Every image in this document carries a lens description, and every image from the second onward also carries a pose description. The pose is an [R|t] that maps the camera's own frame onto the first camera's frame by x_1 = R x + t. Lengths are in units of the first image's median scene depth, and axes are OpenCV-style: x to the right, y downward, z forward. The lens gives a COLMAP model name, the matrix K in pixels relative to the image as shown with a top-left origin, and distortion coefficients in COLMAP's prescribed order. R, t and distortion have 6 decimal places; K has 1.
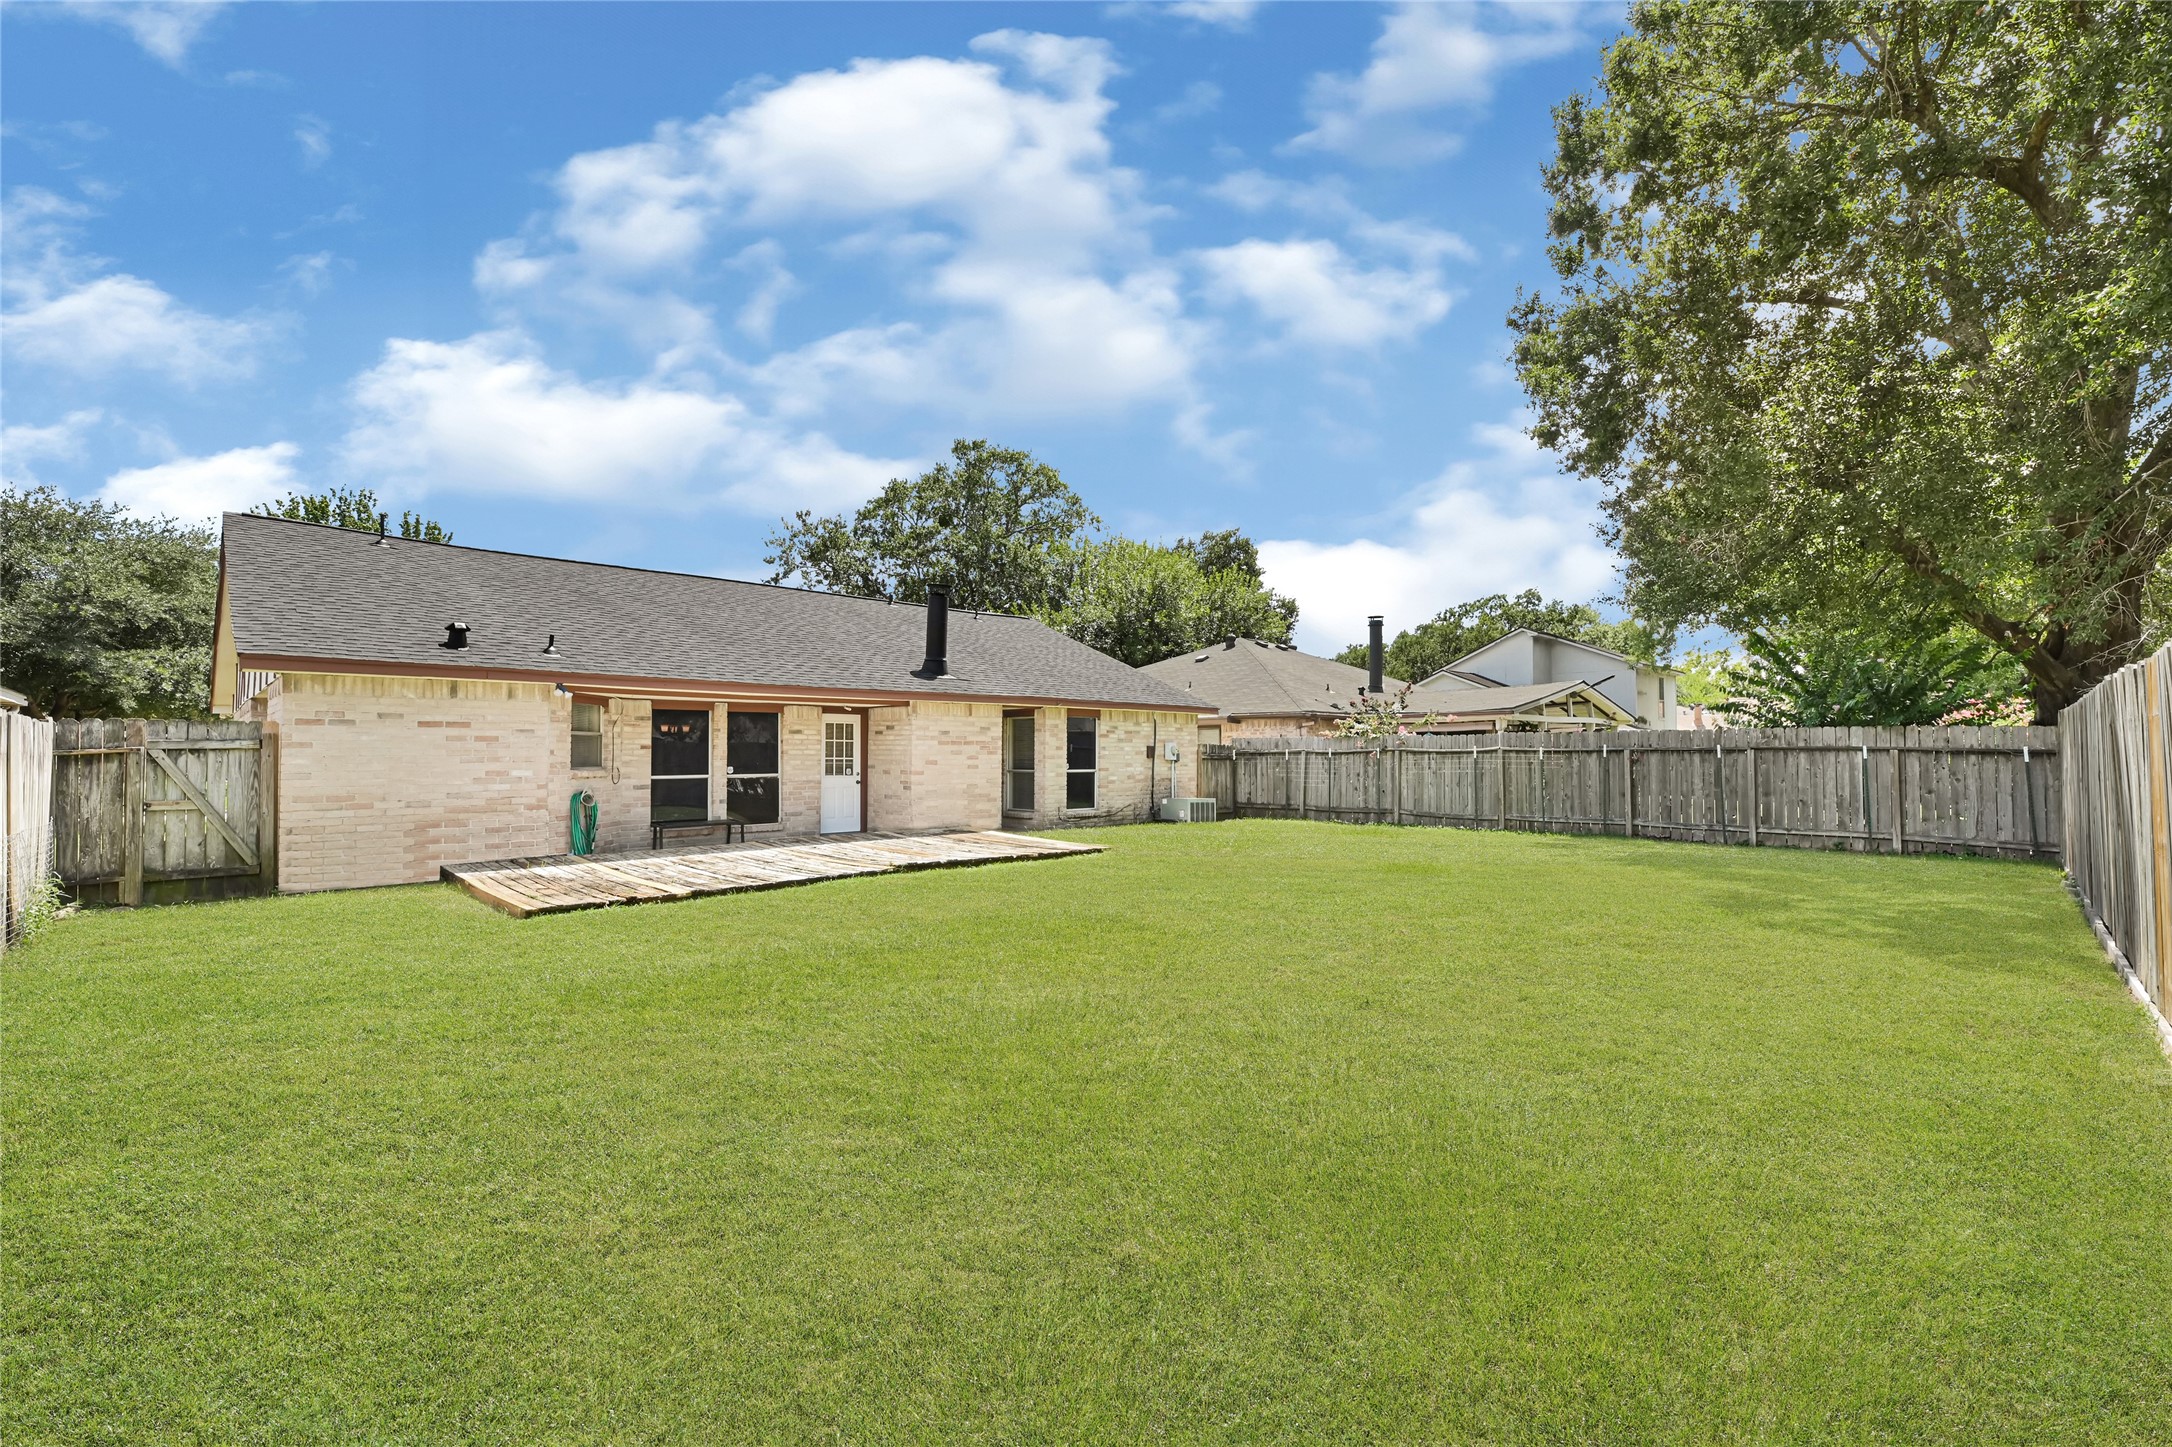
lens RADIAL K [[886.3, 0, 1090.7], [0, 886.3, 718.5], [0, 0, 1]] dist [0.001448, 0.000255]
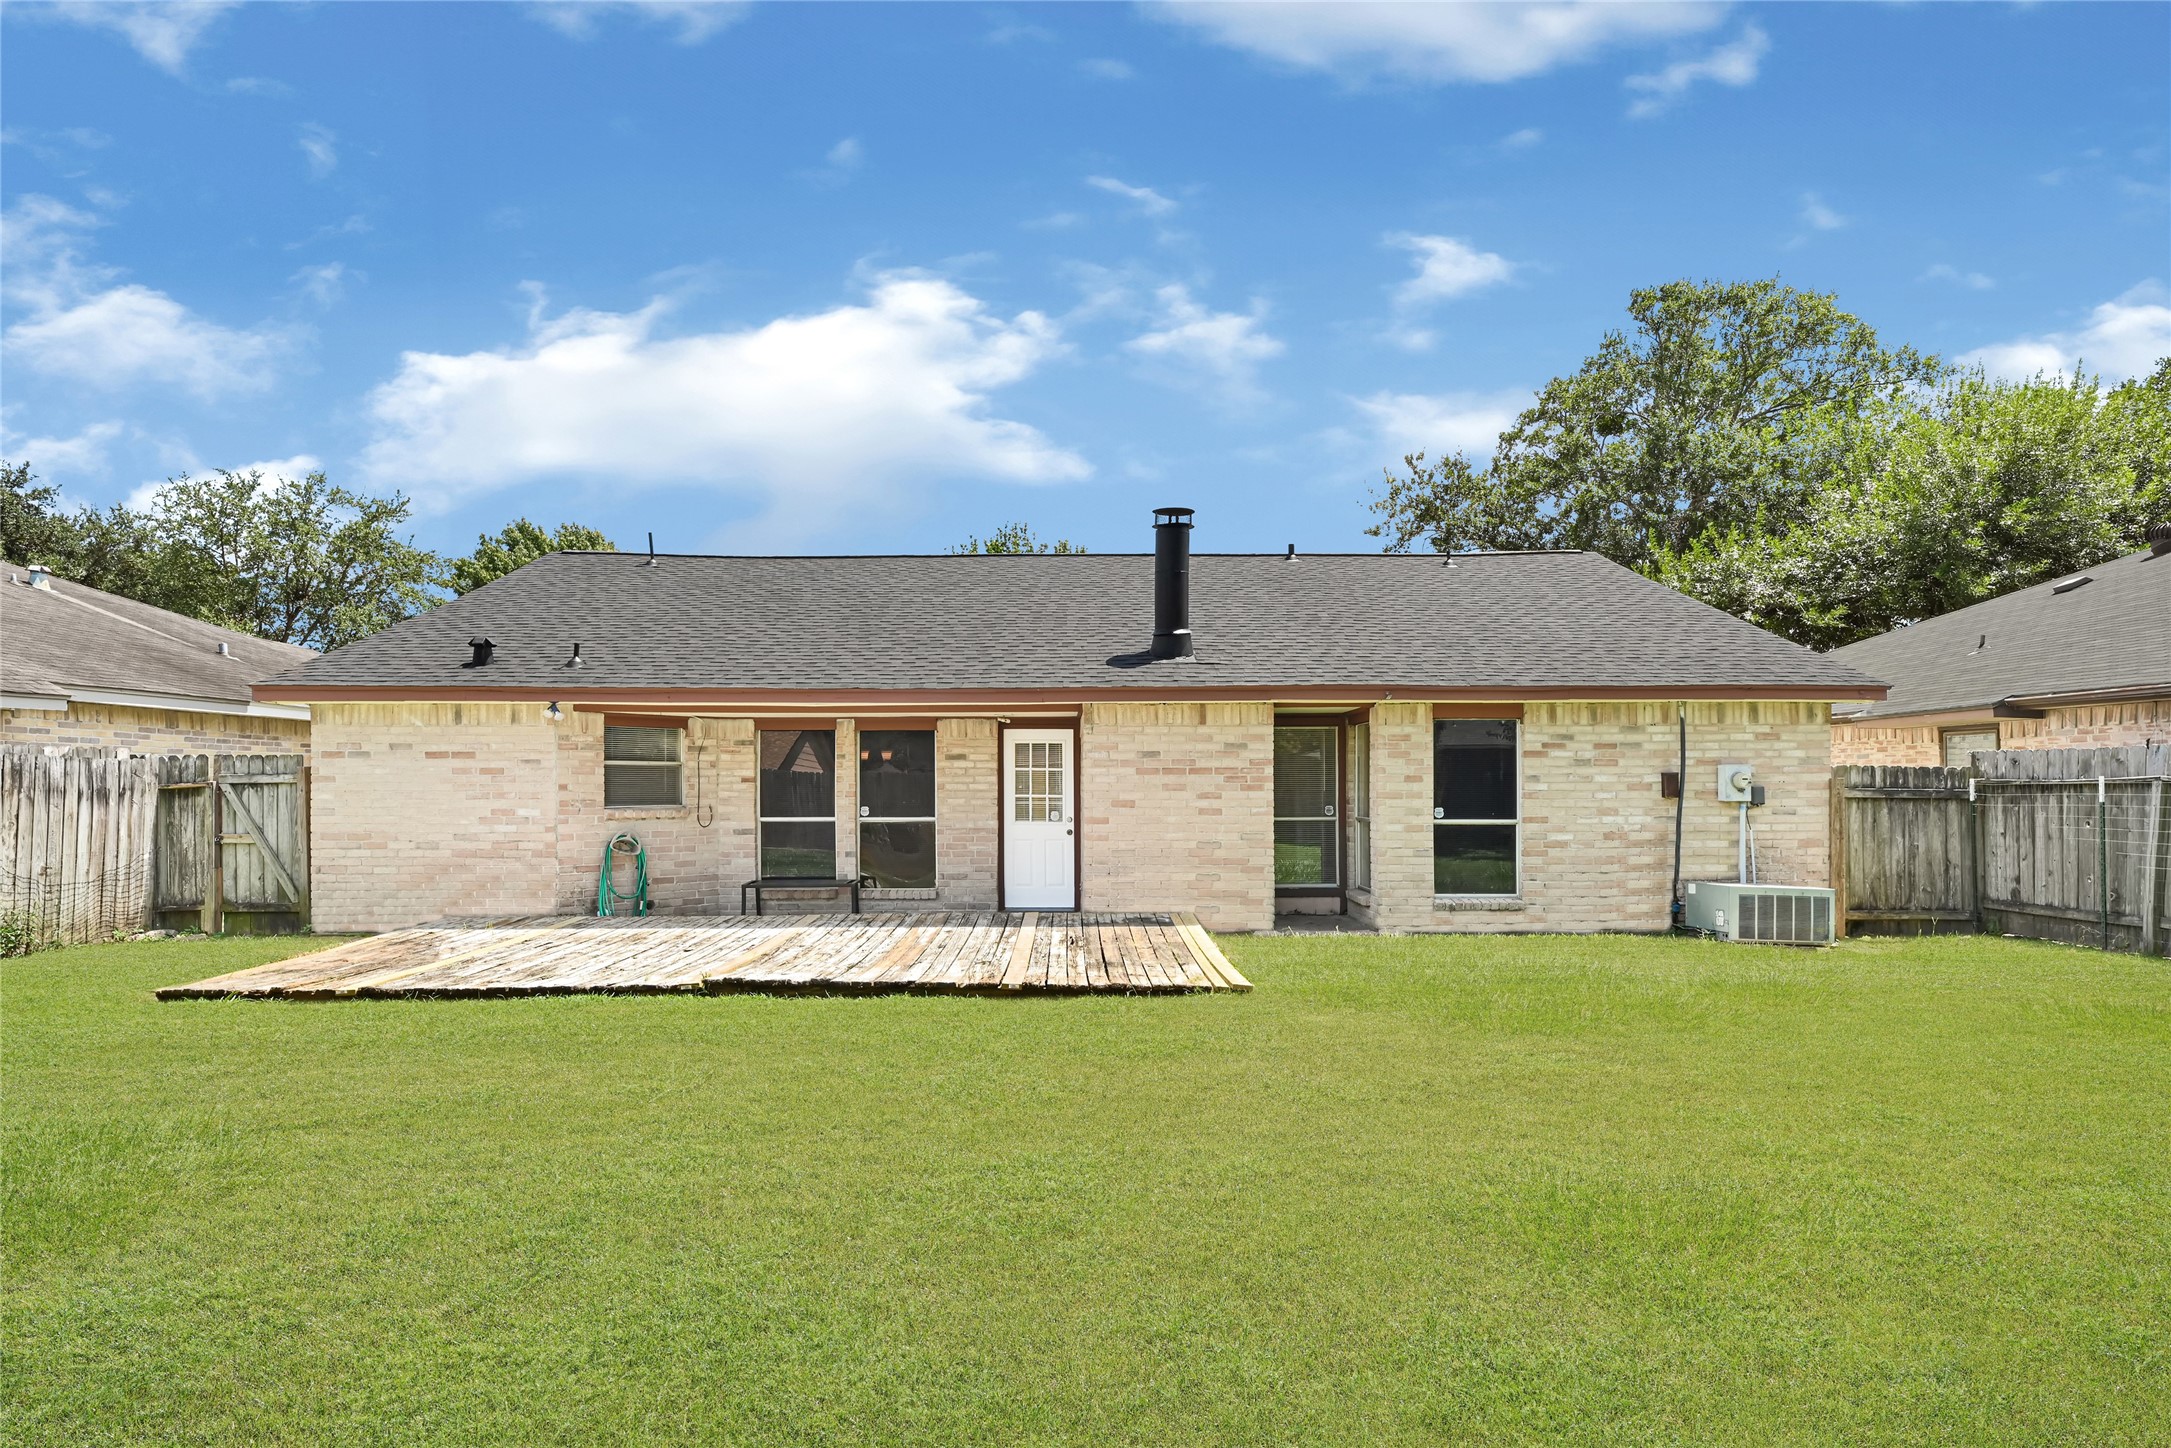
lens RADIAL K [[1142.0, 0, 1080.6], [0, 1142.0, 709.6], [0, 0, 1]] dist [-0.062434, 0.064389]
pose [[0.730618, -0.041036, -0.681553, 0.355932], [0.027012, 0.999148, -0.031202, 0.009933], [0.682252, 0.004387, 0.731104, 0.452430]]
